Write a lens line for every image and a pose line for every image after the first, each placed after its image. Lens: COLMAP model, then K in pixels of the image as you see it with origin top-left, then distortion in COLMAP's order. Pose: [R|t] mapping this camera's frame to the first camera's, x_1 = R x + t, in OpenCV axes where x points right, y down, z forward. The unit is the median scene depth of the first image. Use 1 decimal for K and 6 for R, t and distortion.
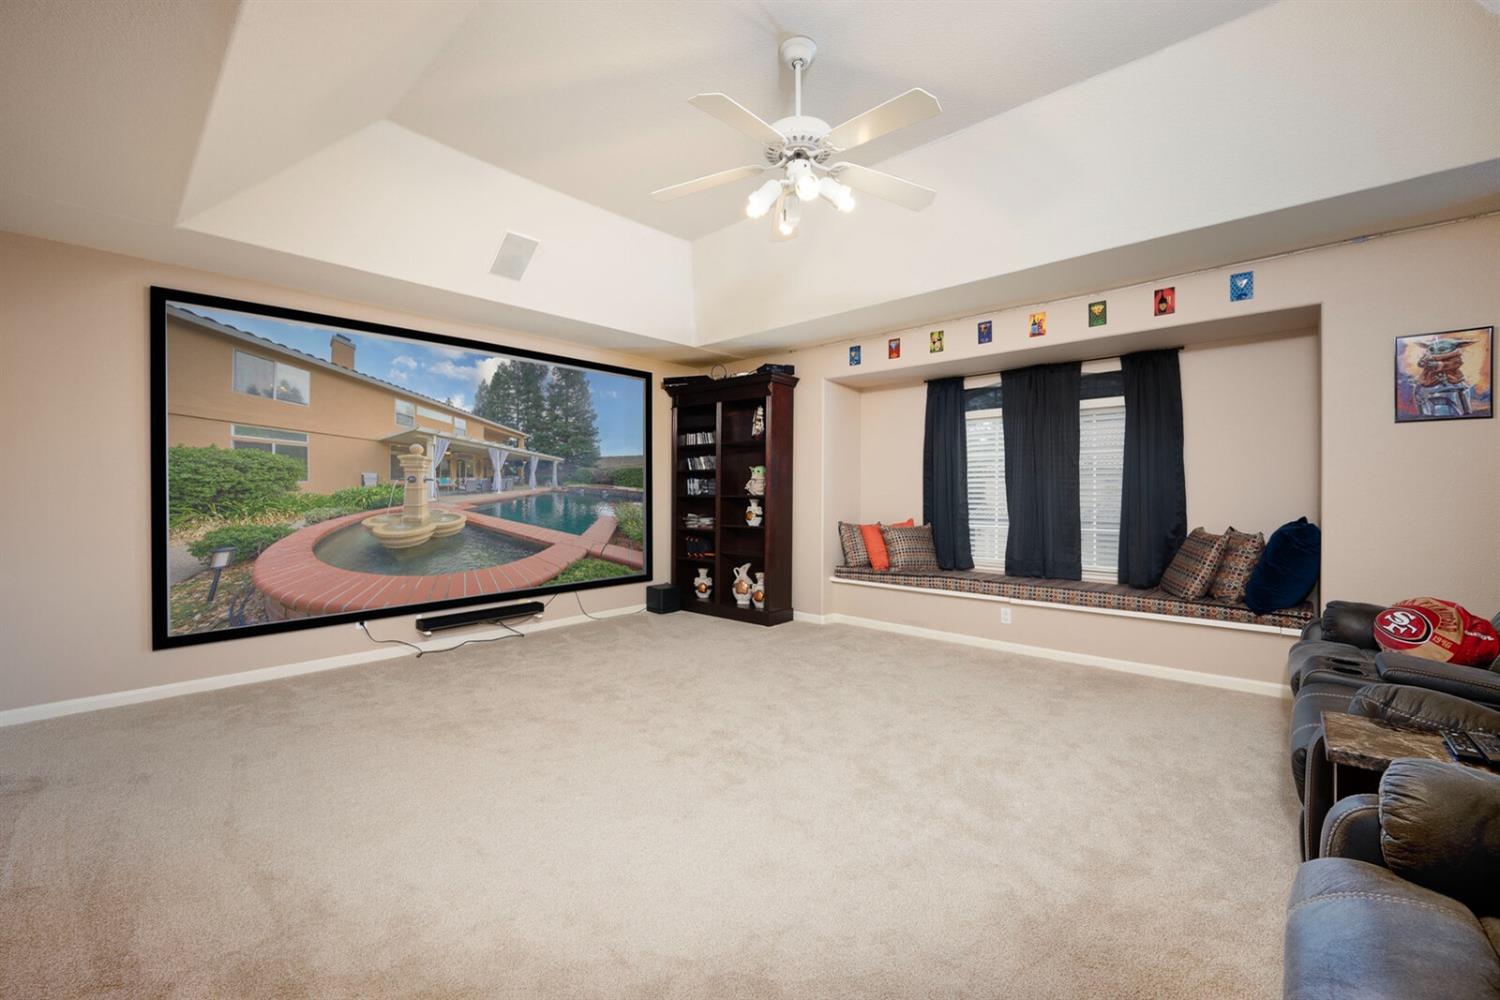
lens RADIAL K [[610.3, 0, 752.0], [0, 610.3, 493.9], [0, 0, 1]] dist [-0.010907, -0.000205]
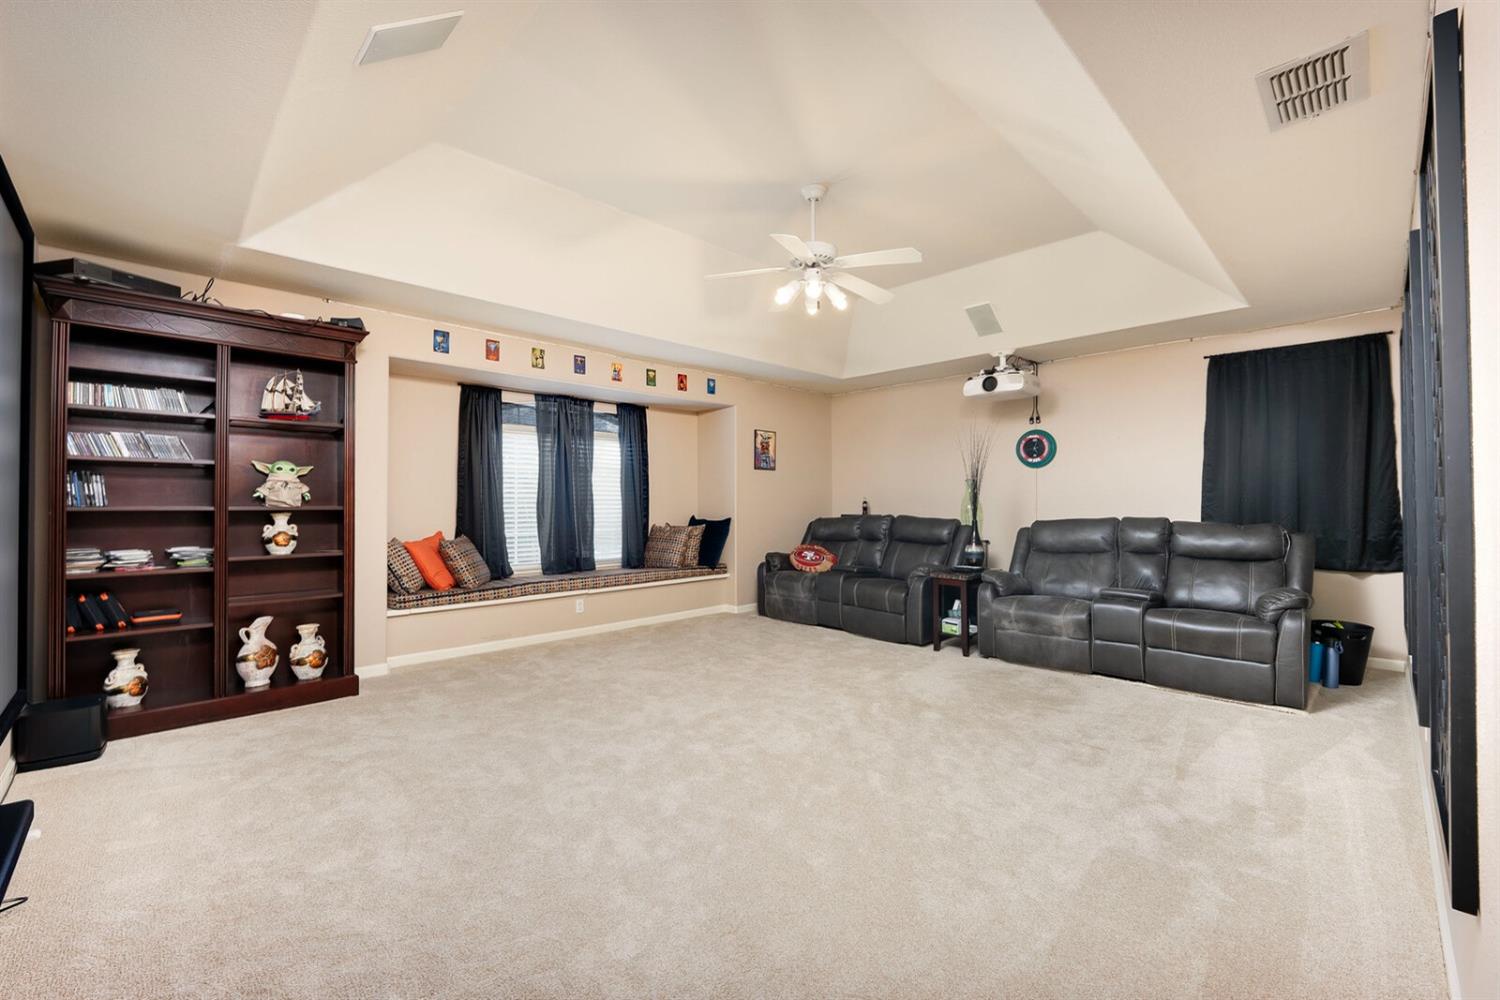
lens RADIAL K [[610.3, 0, 752.0], [0, 610.3, 493.9], [0, 0, 1]] dist [-0.010907, -0.000205]
pose [[0.061551, 0.012313, 0.998028, -0.656559], [0.004017, 0.999913, -0.012584, -0.001416], [-0.998096, 0.004783, 0.061496, 0.518222]]
